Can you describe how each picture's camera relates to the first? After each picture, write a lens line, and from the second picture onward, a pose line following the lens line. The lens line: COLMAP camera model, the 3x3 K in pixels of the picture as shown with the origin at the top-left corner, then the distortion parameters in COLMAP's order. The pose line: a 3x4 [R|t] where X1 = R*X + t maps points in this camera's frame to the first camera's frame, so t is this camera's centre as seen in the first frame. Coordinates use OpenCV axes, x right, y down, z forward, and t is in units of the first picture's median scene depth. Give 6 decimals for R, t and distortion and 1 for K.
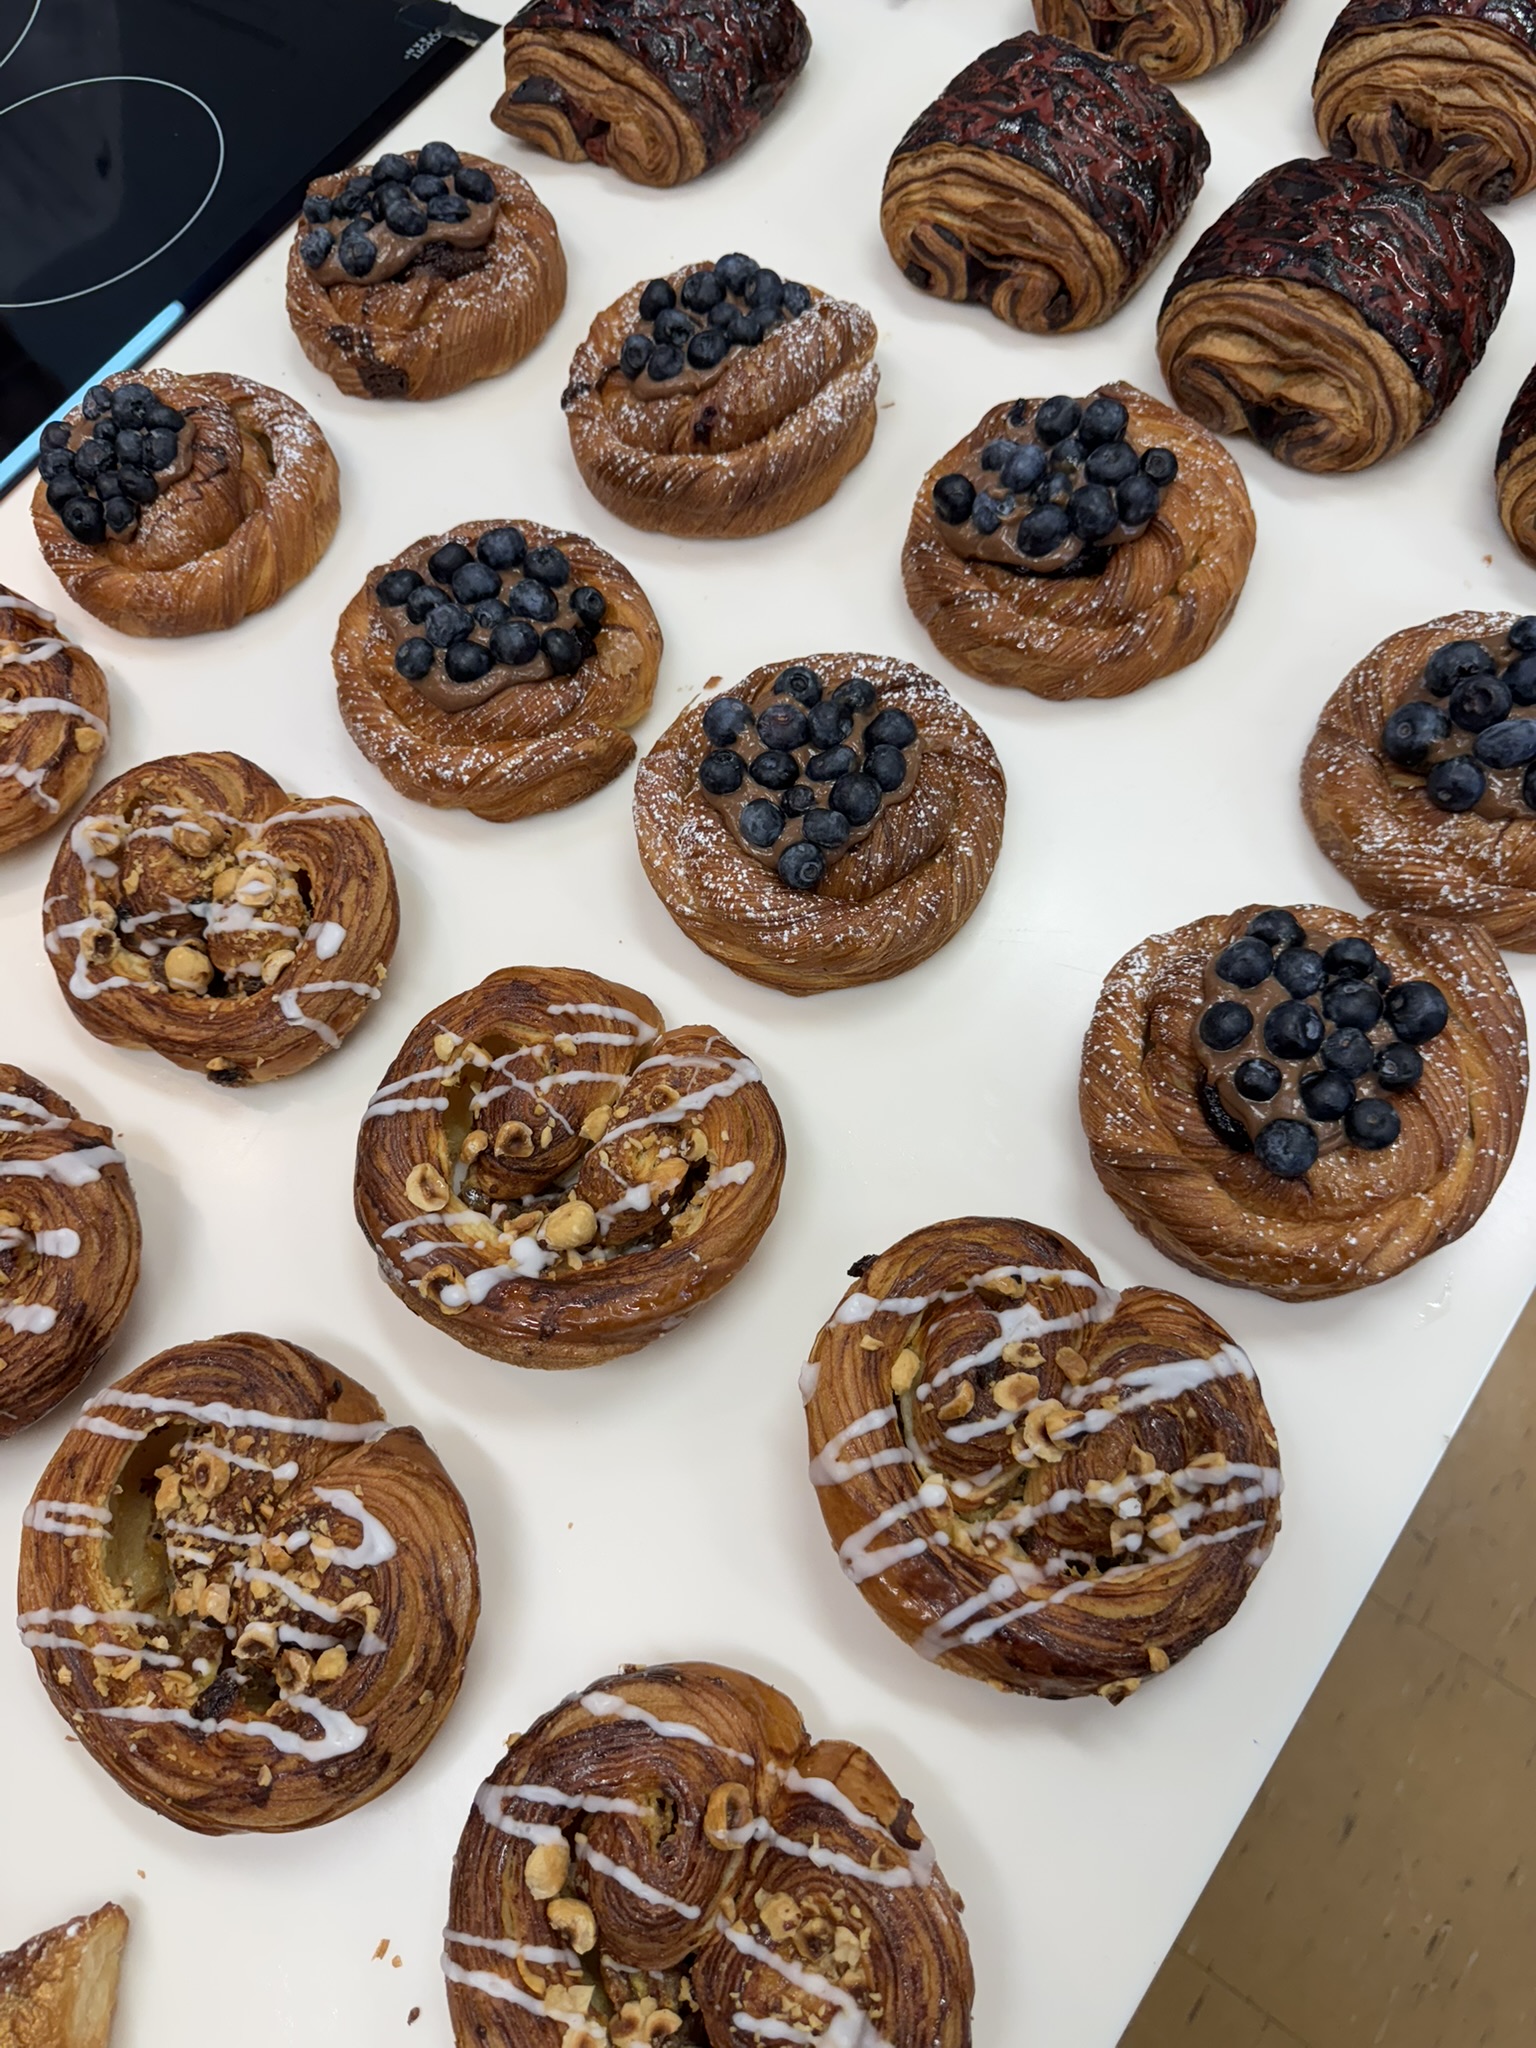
lens RADIAL K [[1431.6, 0, 767.1], [0, 1431.6, 1022.7], [0, 0, 1]] dist [-0.002707, 0.000869]
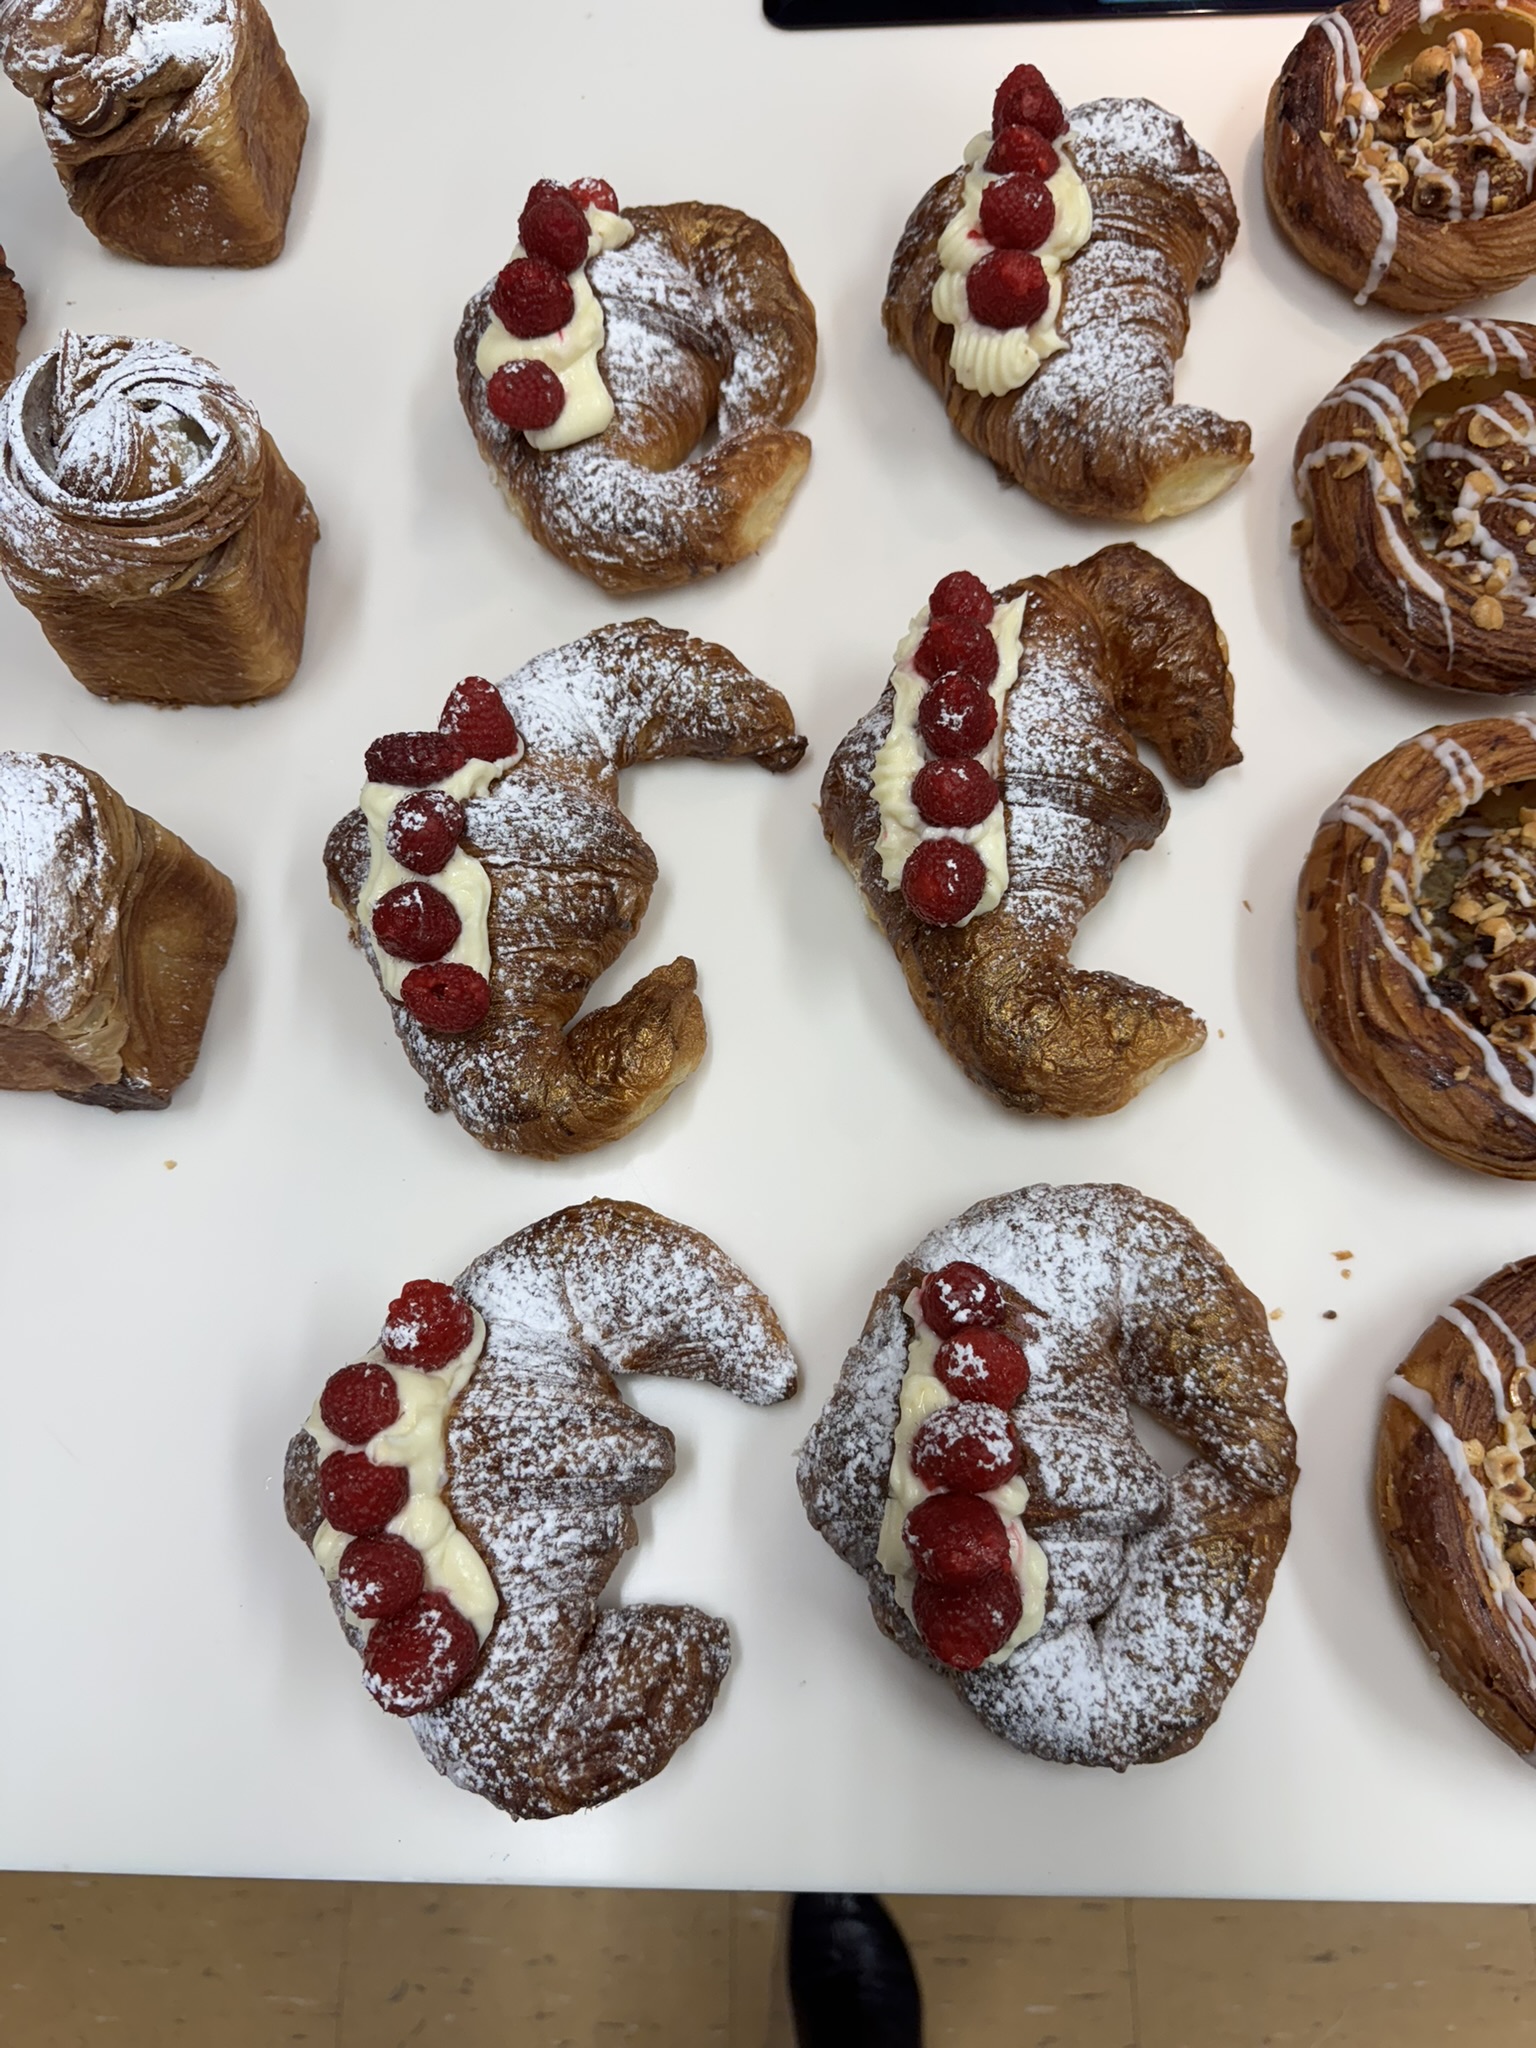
lens RADIAL K [[1431.6, 0, 768.4], [0, 1431.6, 1025.0], [0, 0, 1]] dist [-0.002707, 0.000869]
pose [[0.584755, 0.795921, -0.156754, -0.476229], [-0.760835, 0.605139, 0.234385, 0.601462], [0.281410, -0.017794, 0.959423, -0.143595]]
